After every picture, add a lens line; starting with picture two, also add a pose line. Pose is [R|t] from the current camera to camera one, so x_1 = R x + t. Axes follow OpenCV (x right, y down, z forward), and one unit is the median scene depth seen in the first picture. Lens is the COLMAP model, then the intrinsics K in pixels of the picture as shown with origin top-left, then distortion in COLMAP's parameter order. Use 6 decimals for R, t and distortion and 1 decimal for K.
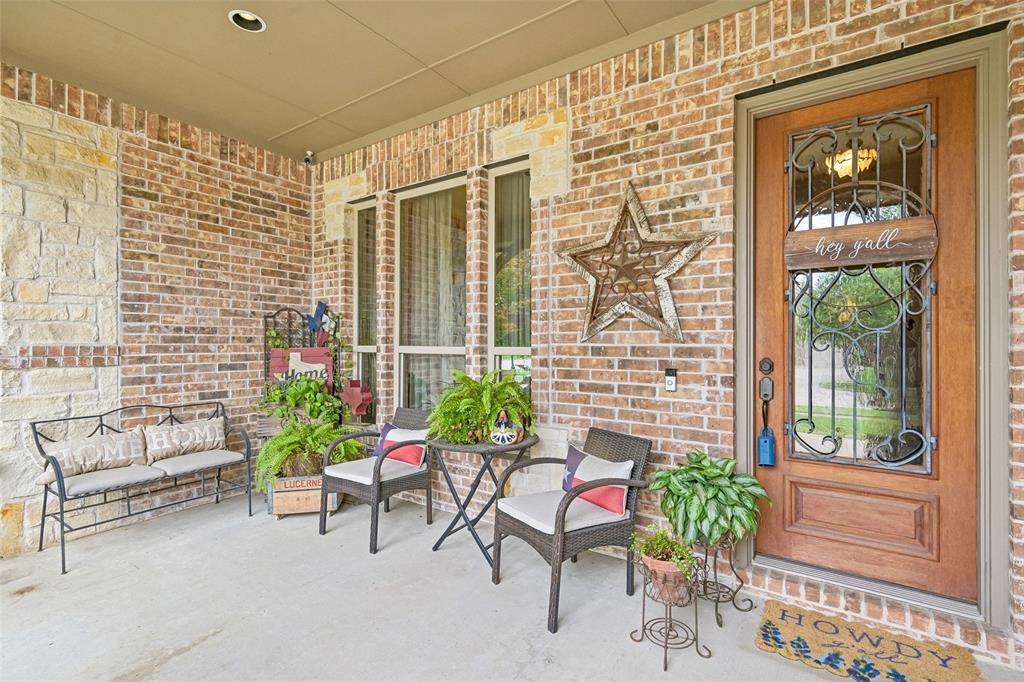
lens RADIAL K [[475.9, 0, 531.9], [0, 475.9, 342.8], [0, 0, 1]] dist [0.022030, 0.000547]
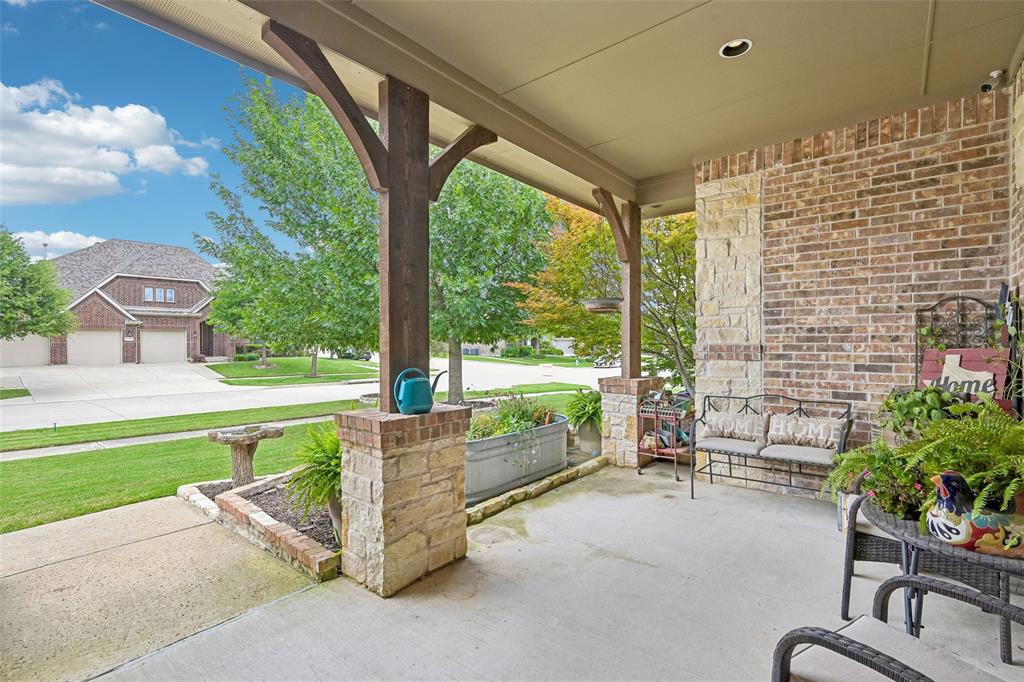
lens RADIAL K [[475.9, 0, 517.5], [0, 475.9, 344.4], [0, 0, 1]] dist [0.022030, 0.000547]
pose [[-0.087322, 0.007870, -0.996149, 0.392657], [0.005823, 0.999956, 0.007389, -0.007085], [0.996163, -0.005155, -0.087364, 0.442306]]
